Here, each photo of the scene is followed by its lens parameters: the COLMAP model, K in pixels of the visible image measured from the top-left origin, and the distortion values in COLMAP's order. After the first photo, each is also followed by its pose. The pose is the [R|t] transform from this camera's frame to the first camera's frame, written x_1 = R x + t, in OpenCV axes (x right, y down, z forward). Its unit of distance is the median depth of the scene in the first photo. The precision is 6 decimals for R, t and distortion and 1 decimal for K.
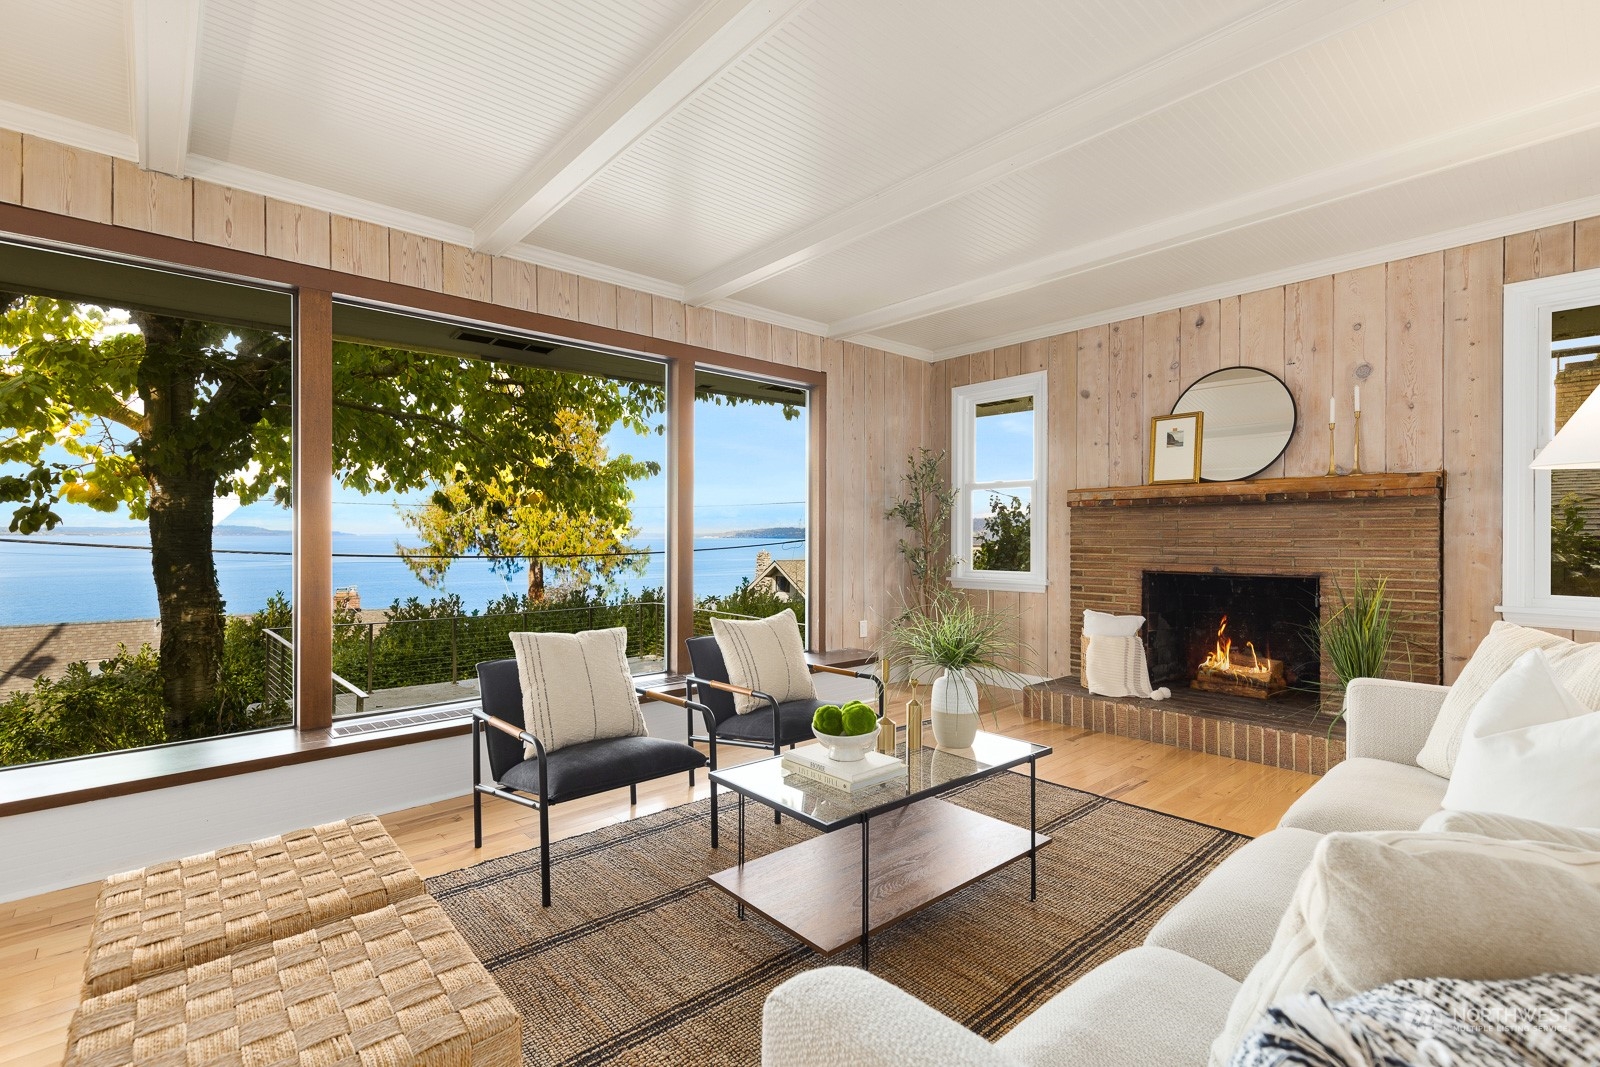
lens RADIAL K [[730.7, 0, 798.4], [0, 730.7, 542.7], [0, 0, 1]] dist [0.011361, -0.002158]
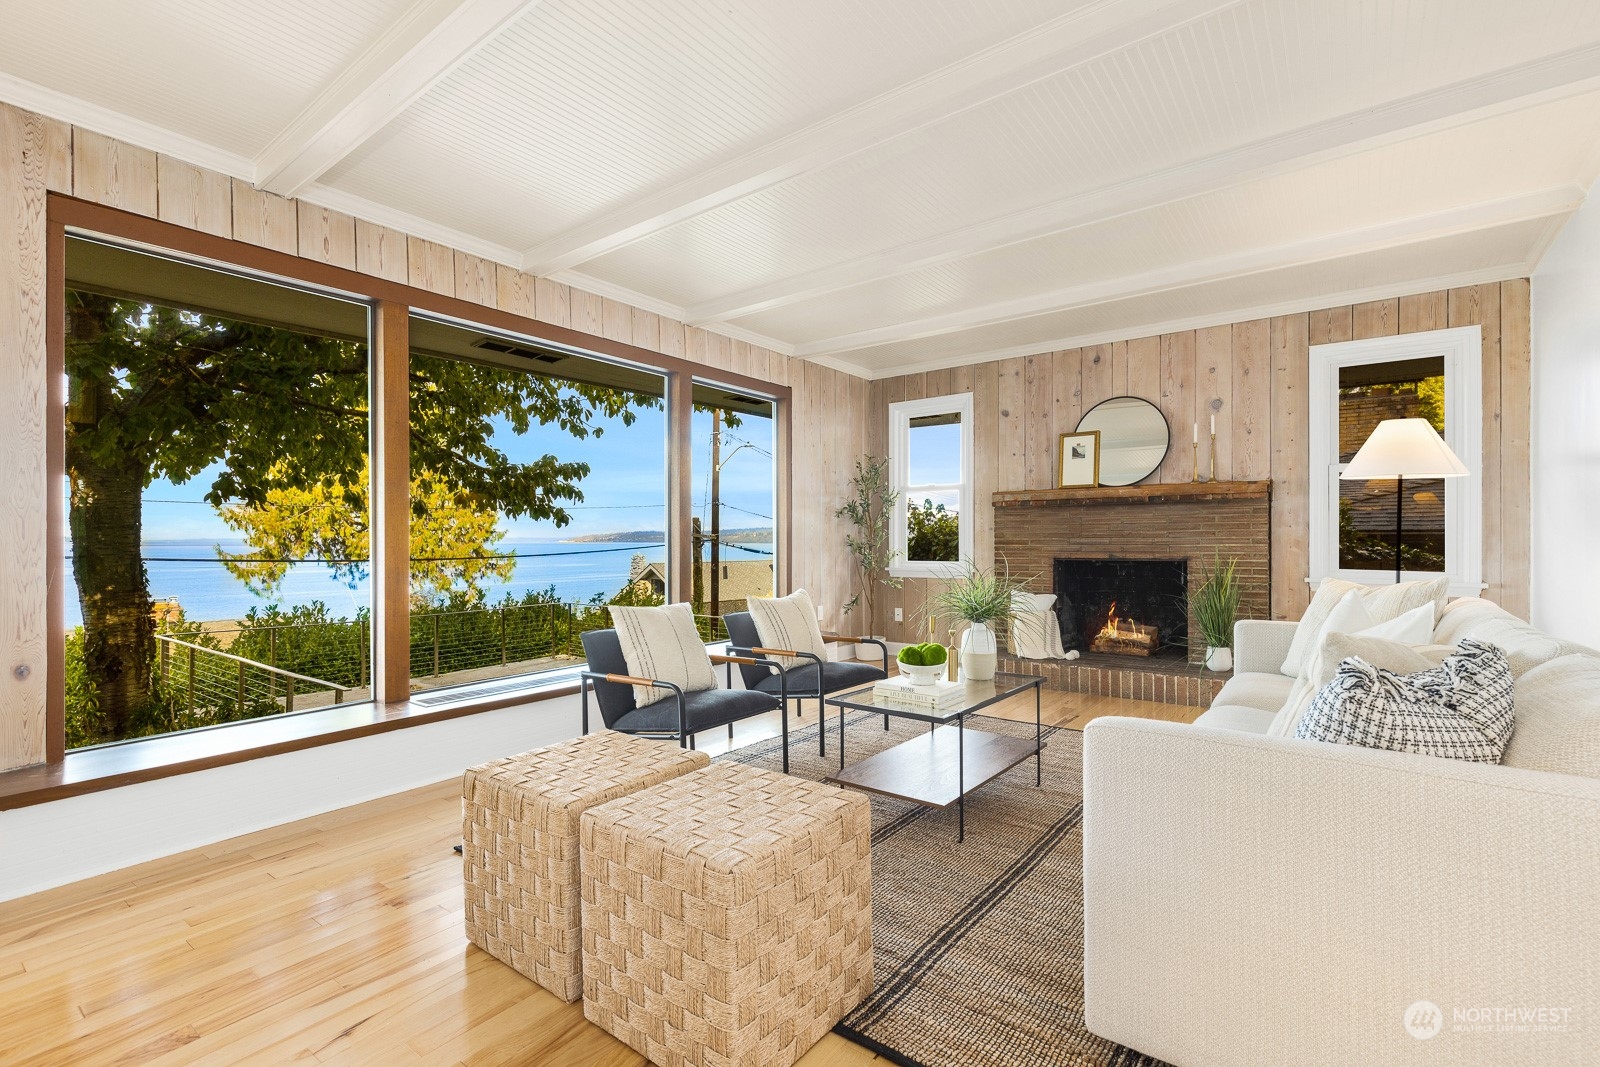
lens RADIAL K [[730.7, 0, 798.3], [0, 730.7, 546.4], [0, 0, 1]] dist [0.011361, -0.002158]
pose [[0.982400, -0.005152, 0.186717, -0.205478], [0.005150, 0.999987, 0.000492, 0.017559], [-0.186718, 0.000478, 0.982414, -0.147622]]
